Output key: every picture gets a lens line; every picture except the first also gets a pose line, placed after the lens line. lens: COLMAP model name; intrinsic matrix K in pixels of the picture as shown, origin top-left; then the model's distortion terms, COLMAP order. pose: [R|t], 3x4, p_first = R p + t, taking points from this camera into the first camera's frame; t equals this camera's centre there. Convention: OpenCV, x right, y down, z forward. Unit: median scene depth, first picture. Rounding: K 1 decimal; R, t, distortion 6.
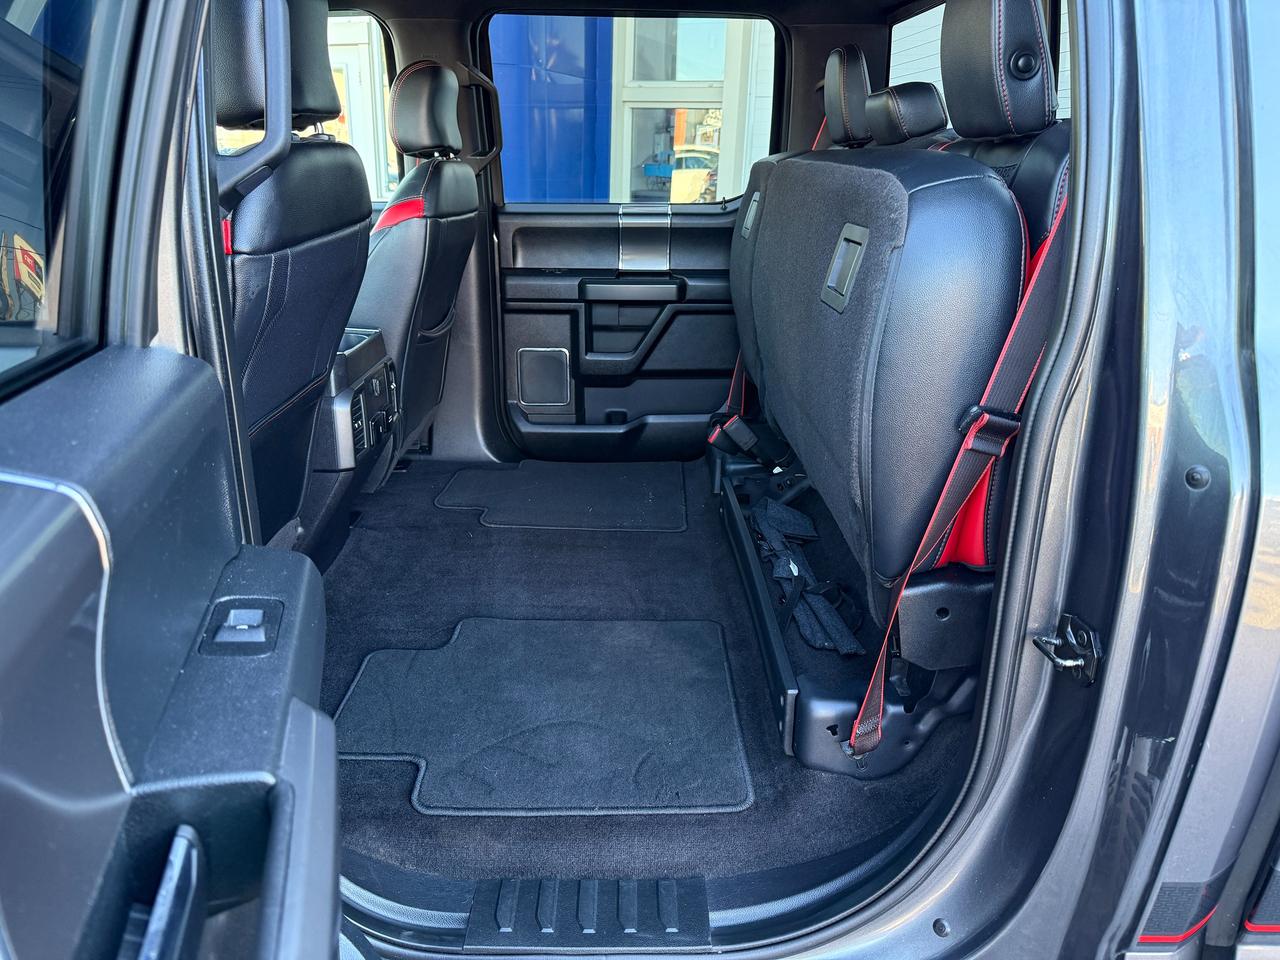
lens RADIAL K [[907.4, 0, 640.0], [0, 907.4, 480.0], [0, 0, 1]] dist [0.066113, -0.084177]
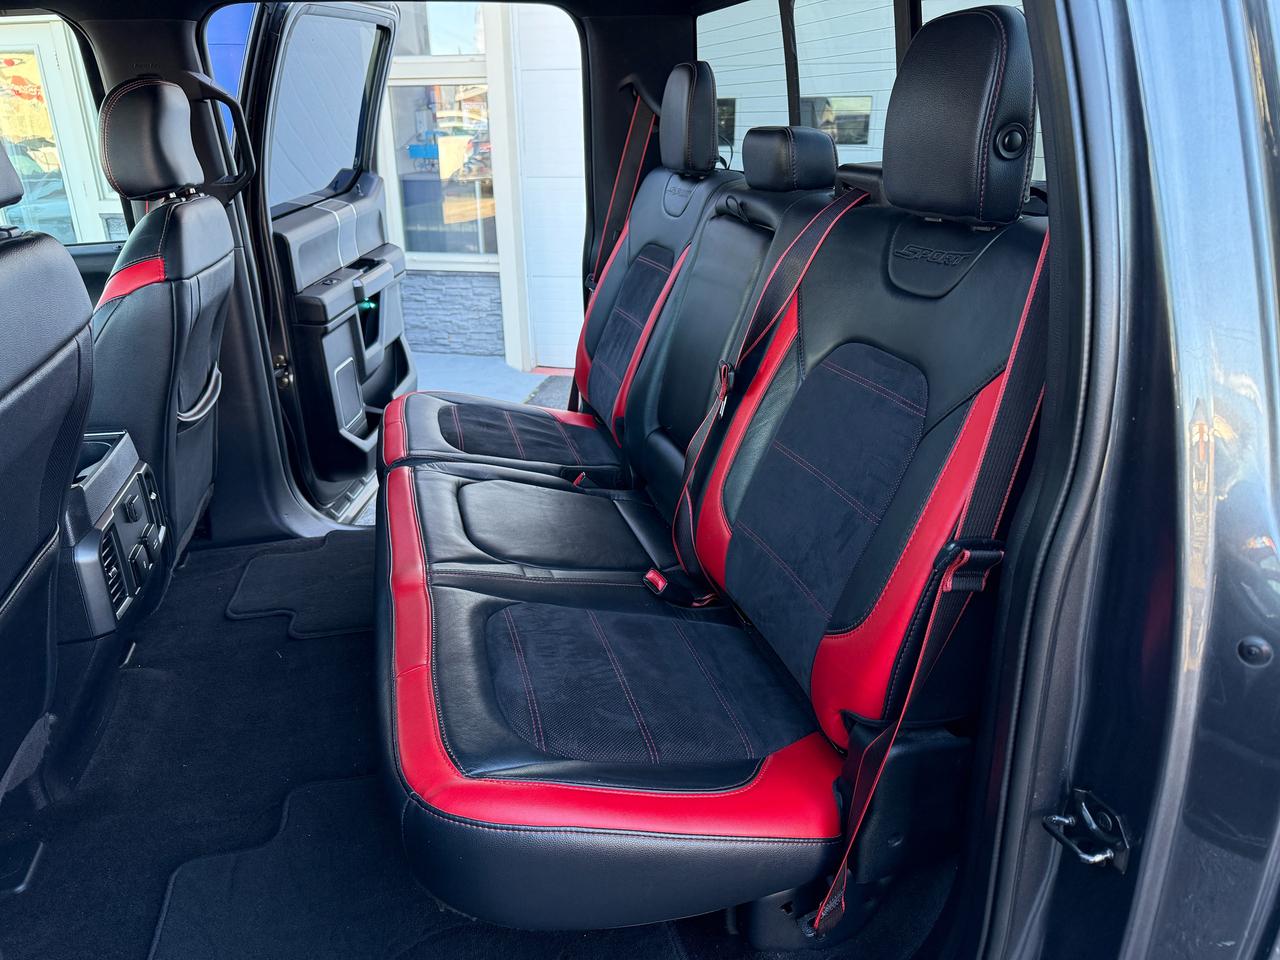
lens RADIAL K [[926.8, 0, 642.9], [0, 926.8, 494.5], [0, 0, 1]] dist [0.071979, -0.106536]
pose [[0.970649, -0.128097, 0.203550, -0.033360], [0.120715, 0.991510, 0.048330, -0.124155], [-0.208012, -0.022340, 0.977871, 0.157477]]
